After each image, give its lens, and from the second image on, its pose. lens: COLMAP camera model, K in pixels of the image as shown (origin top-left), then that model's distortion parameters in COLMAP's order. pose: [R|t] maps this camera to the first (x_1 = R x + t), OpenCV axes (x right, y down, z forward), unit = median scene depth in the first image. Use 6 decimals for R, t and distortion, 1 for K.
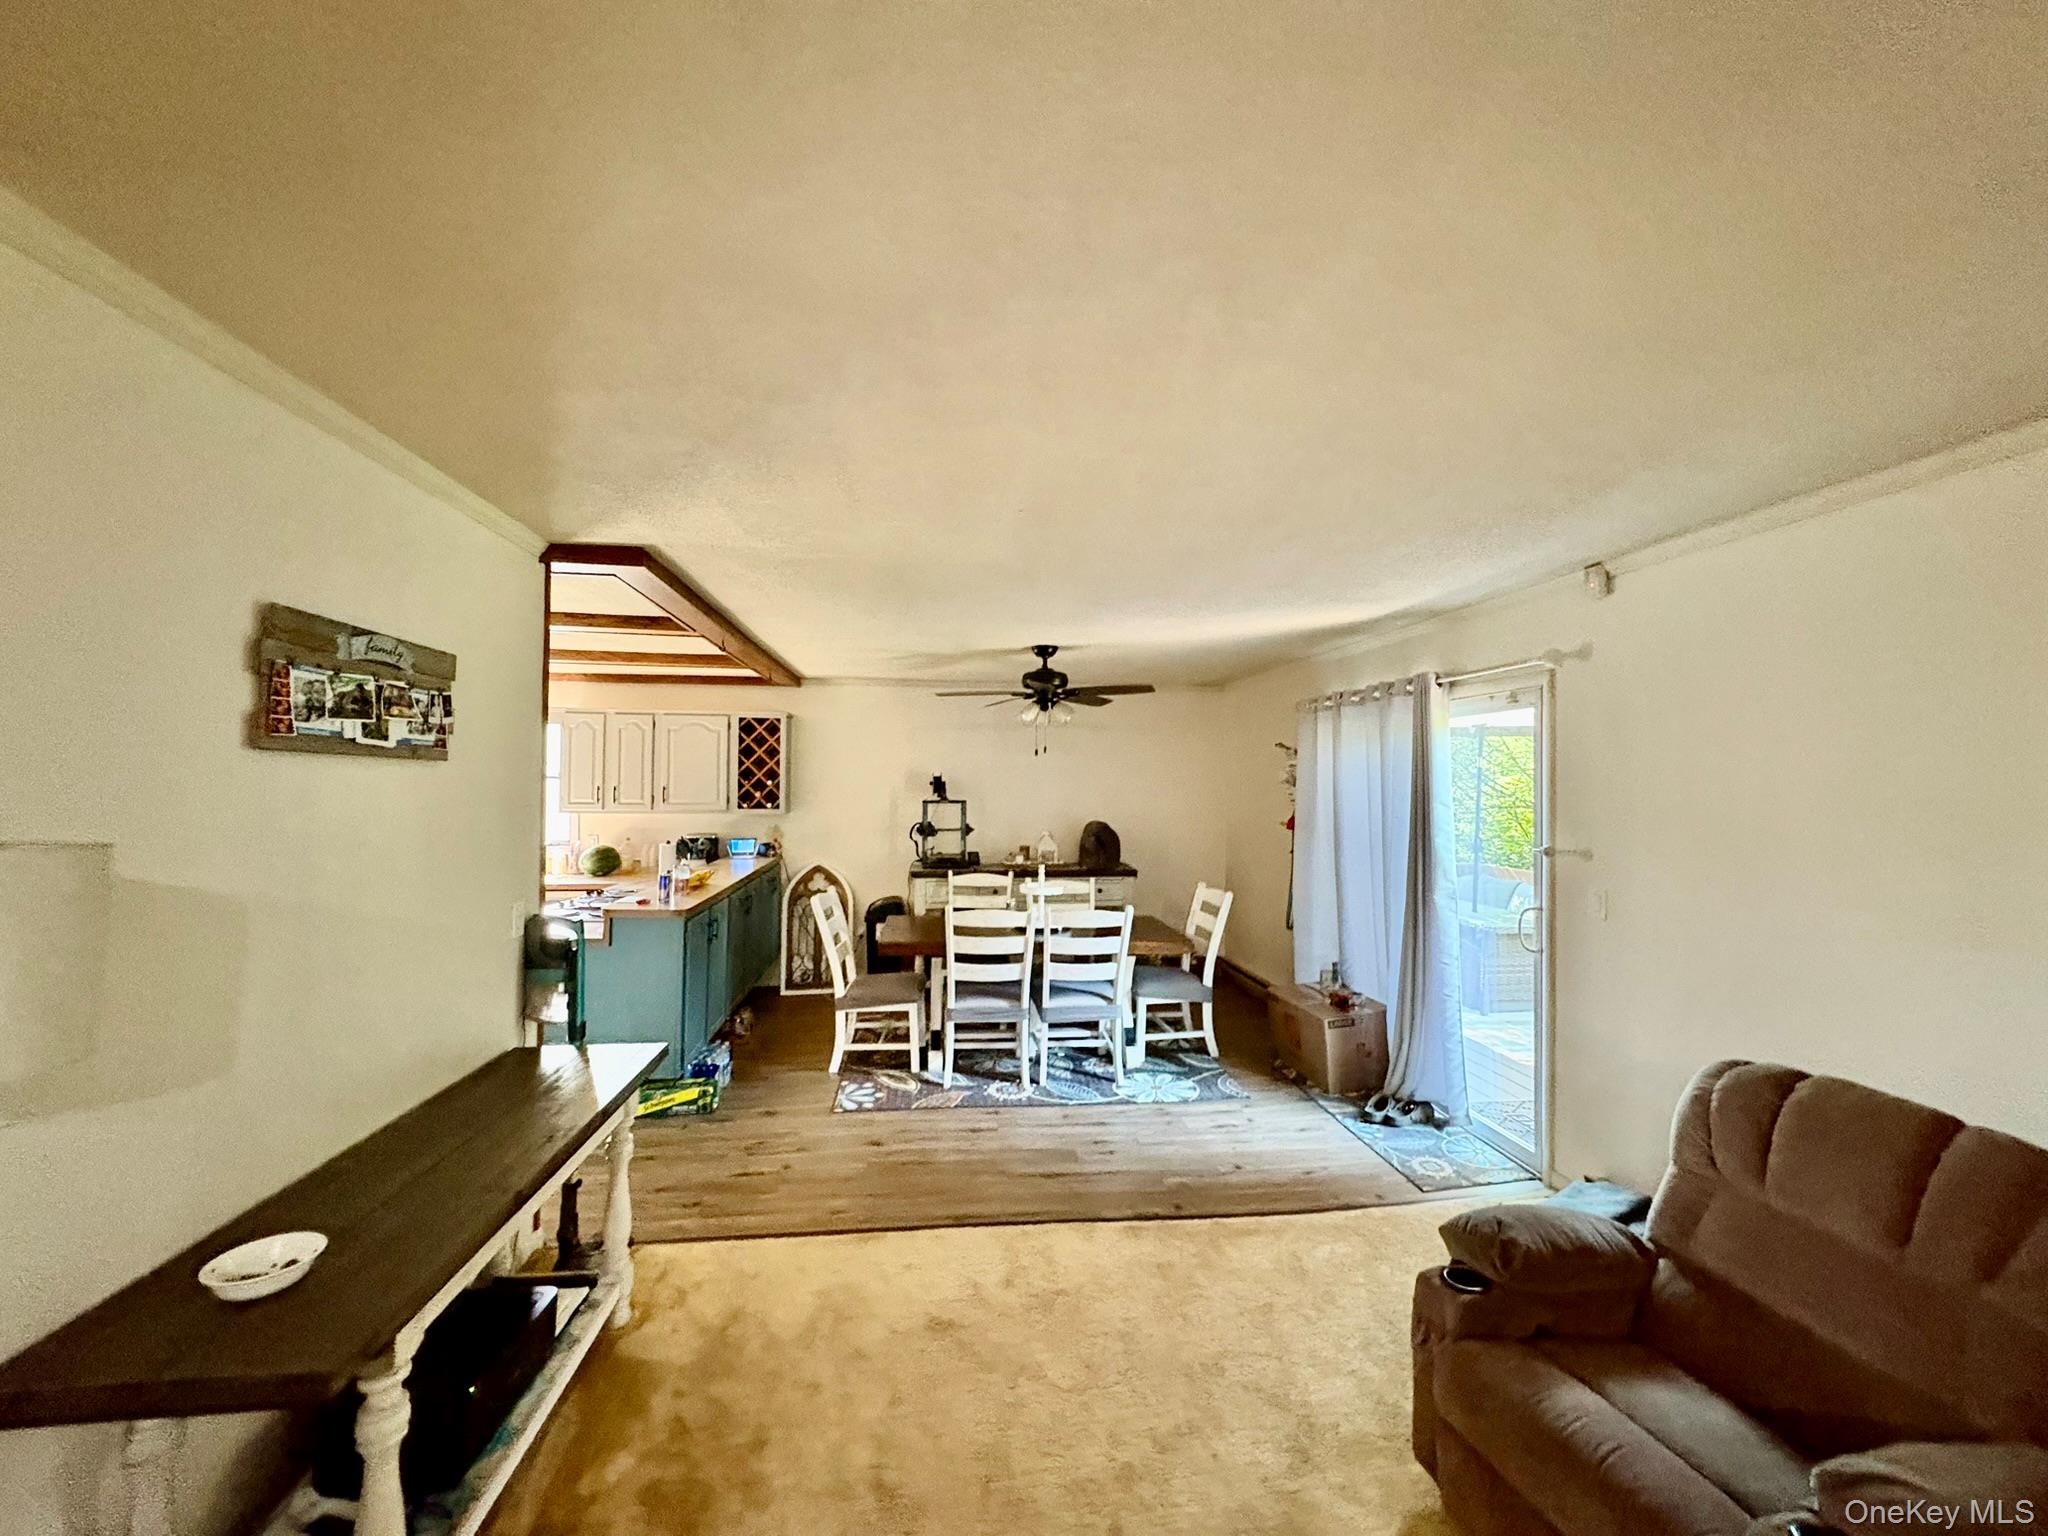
lens RADIAL K [[815.0, 0, 1016.5], [0, 815.0, 767.4], [0, 0, 1]] dist [-0.000077, 0.000283]
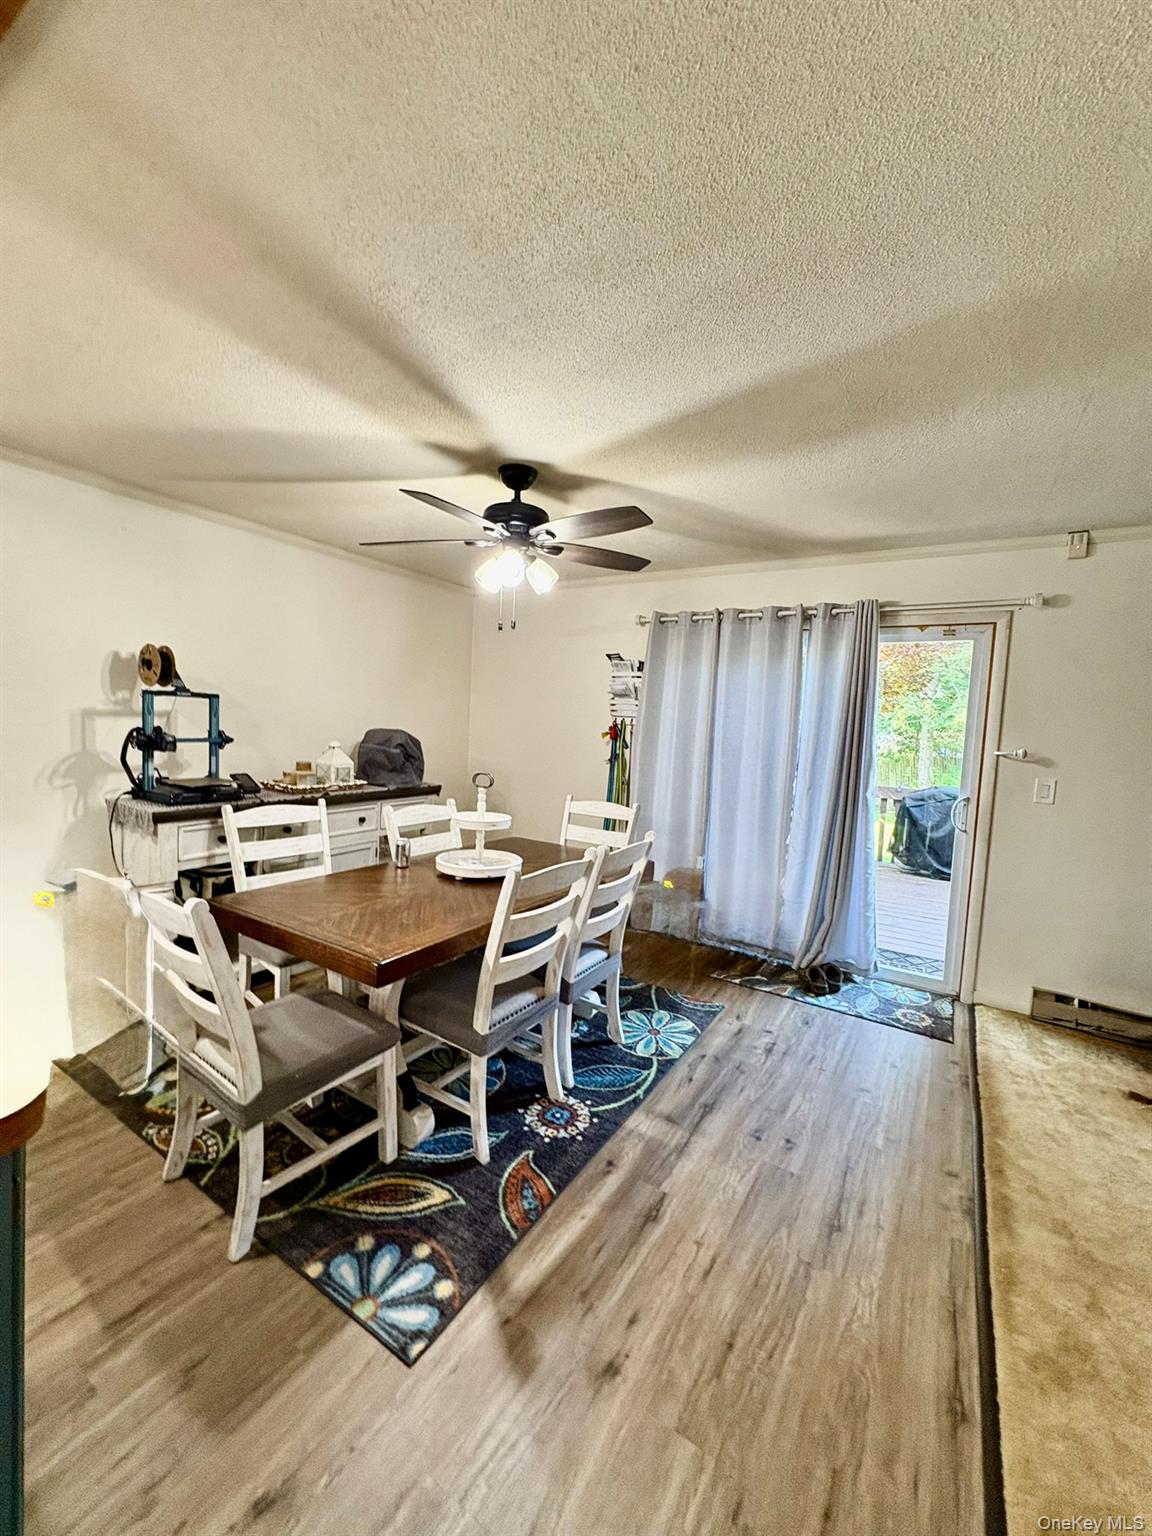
lens RADIAL K [[611.2, 0, 584.1], [0, 611.2, 763.3], [0, 0, 1]] dist [-0.000077, 0.000283]
pose [[0.617859, -0.031356, 0.785664, -0.384604], [-0.055738, 0.994944, 0.083542, 0.055320], [-0.784311, -0.095409, 0.612987, 0.686494]]
